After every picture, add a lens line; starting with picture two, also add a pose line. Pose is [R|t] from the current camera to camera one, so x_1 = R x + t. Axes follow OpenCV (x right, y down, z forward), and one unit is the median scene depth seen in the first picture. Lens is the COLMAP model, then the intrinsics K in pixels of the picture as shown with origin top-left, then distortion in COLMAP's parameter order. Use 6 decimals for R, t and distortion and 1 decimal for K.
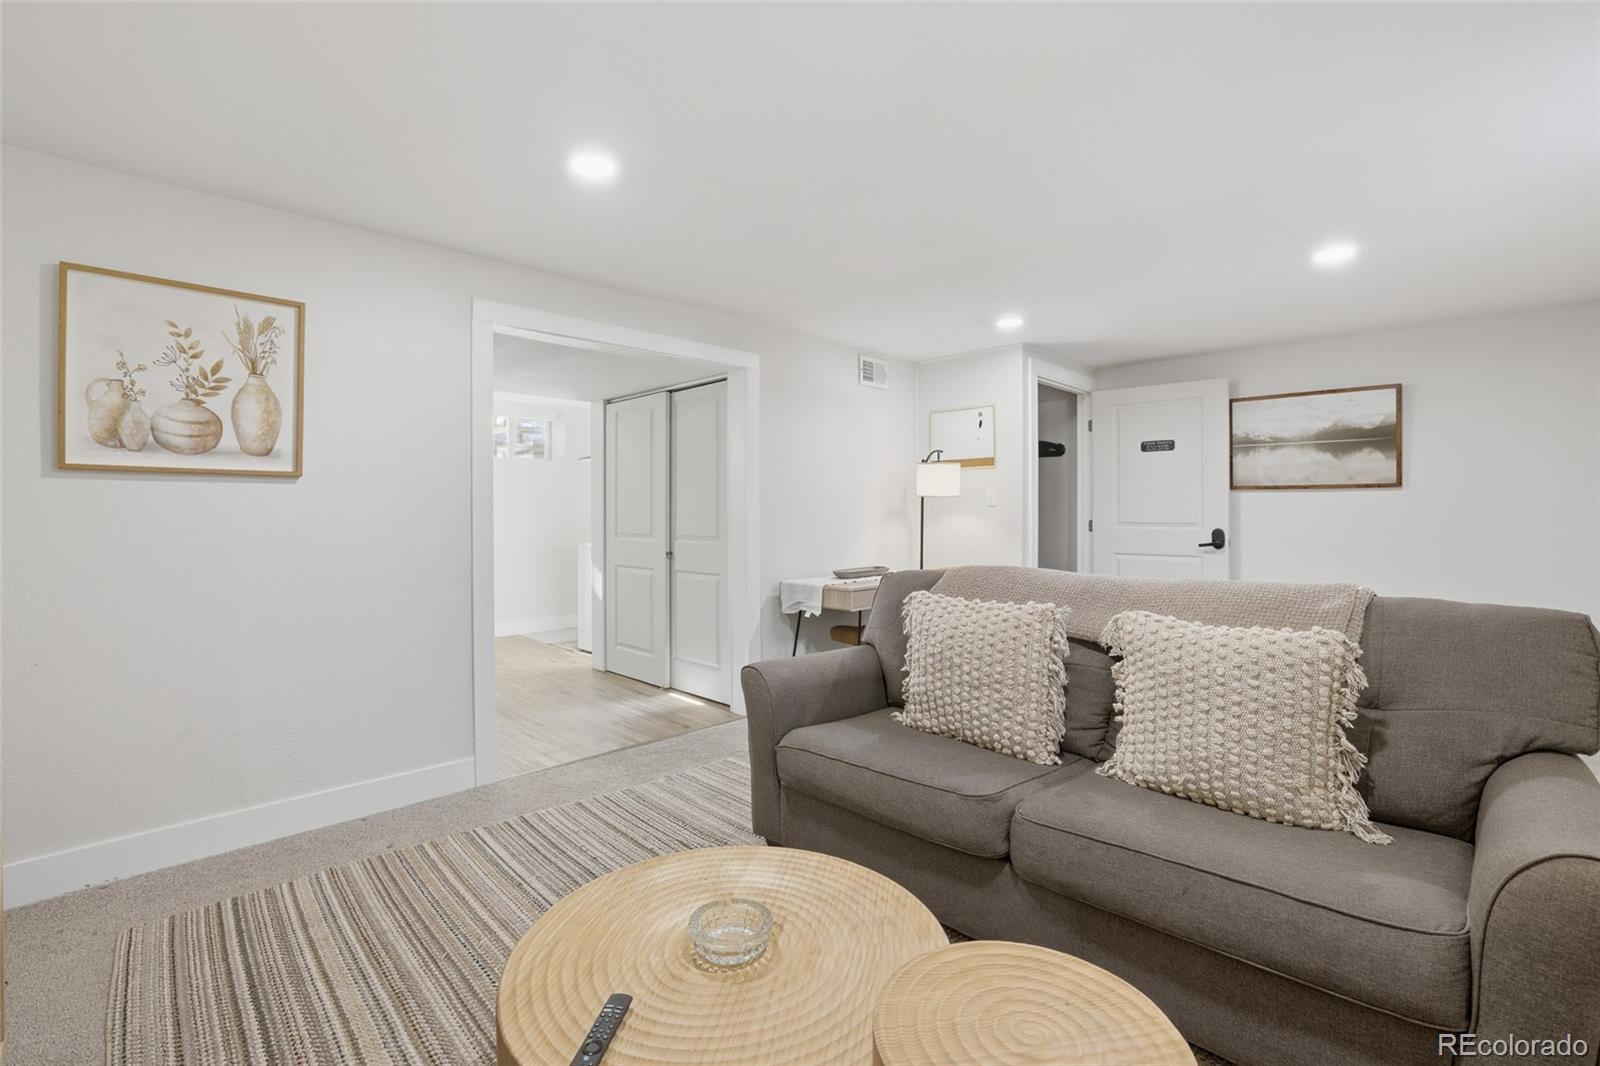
lens RADIAL K [[717.6, 0, 814.4], [0, 717.6, 526.0], [0, 0, 1]] dist [-0.027634, 0.000024]
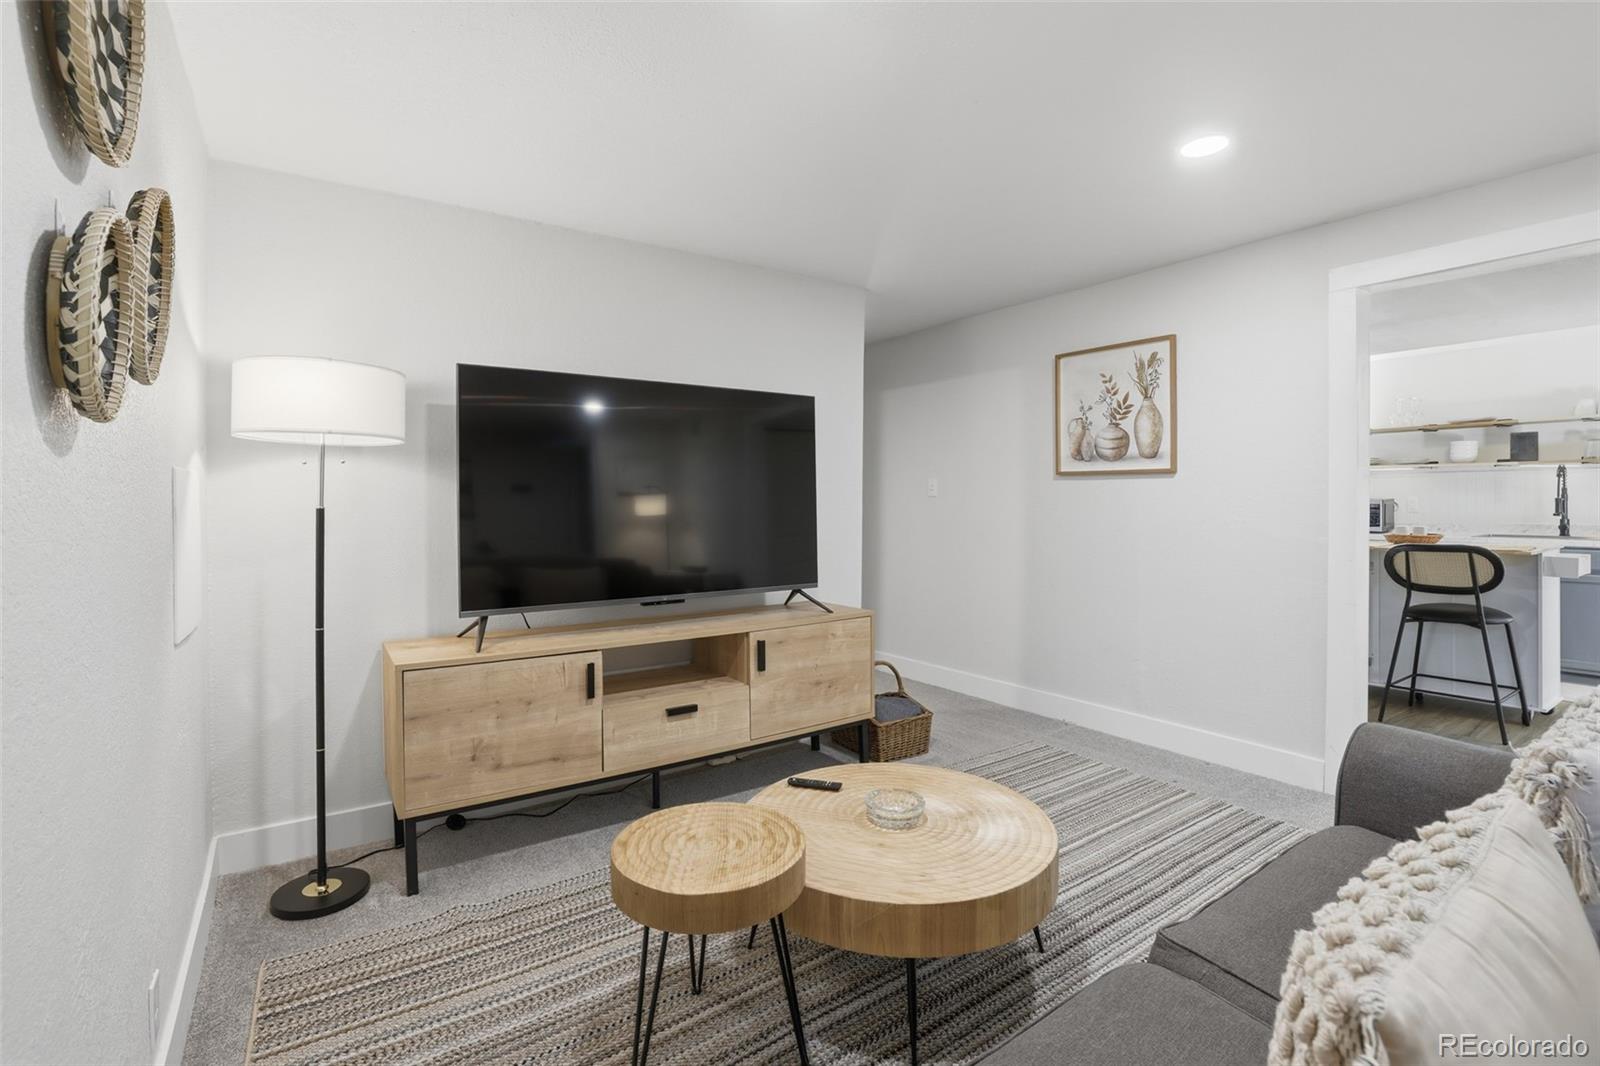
lens RADIAL K [[705.2, 0, 756.8], [0, 705.2, 512.2], [0, 0, 1]] dist [-0.032282, 0.009289]
pose [[-0.186690, 0.020404, -0.982207, 0.676456], [-0.005880, 0.999743, 0.021885, -0.021516], [0.982401, 0.009861, -0.186522, 0.524703]]
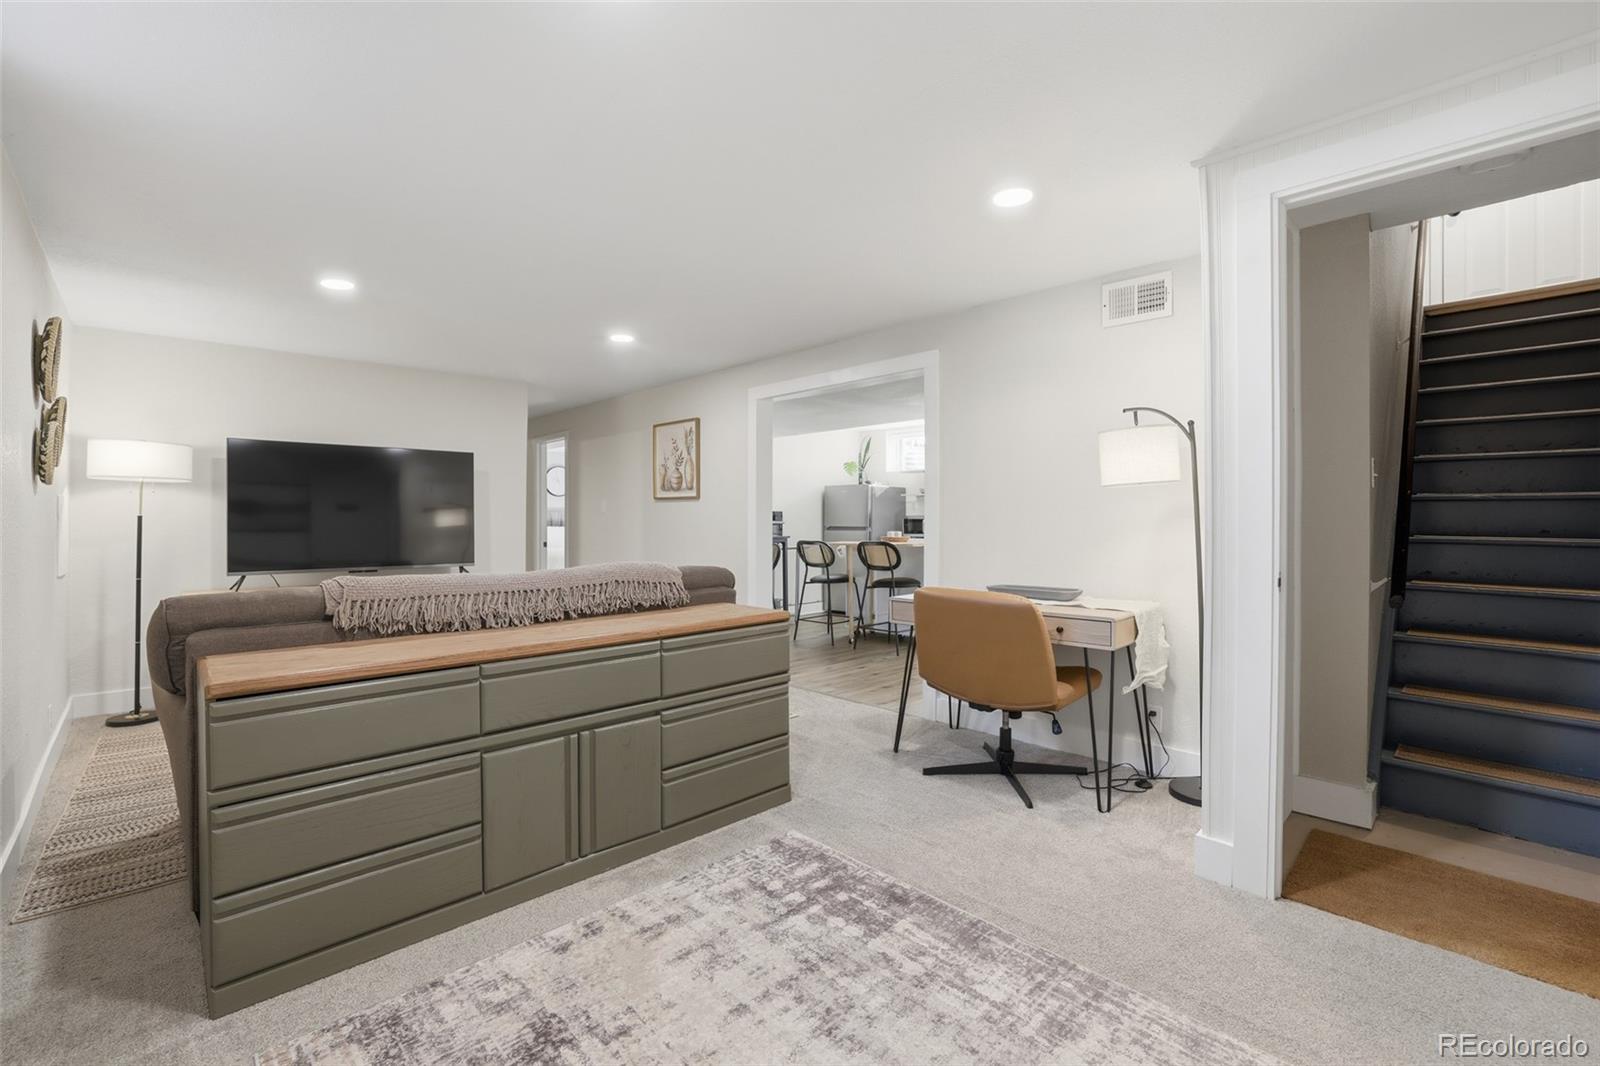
lens RADIAL K [[705.2, 0, 770.2], [0, 705.2, 524.3], [0, 0, 1]] dist [-0.032282, 0.009289]
pose [[-0.036635, 0.012662, -0.999248, 1.493965], [-0.010899, 0.999855, 0.013069, -0.021762], [0.999269, 0.011369, -0.036492, 1.371596]]
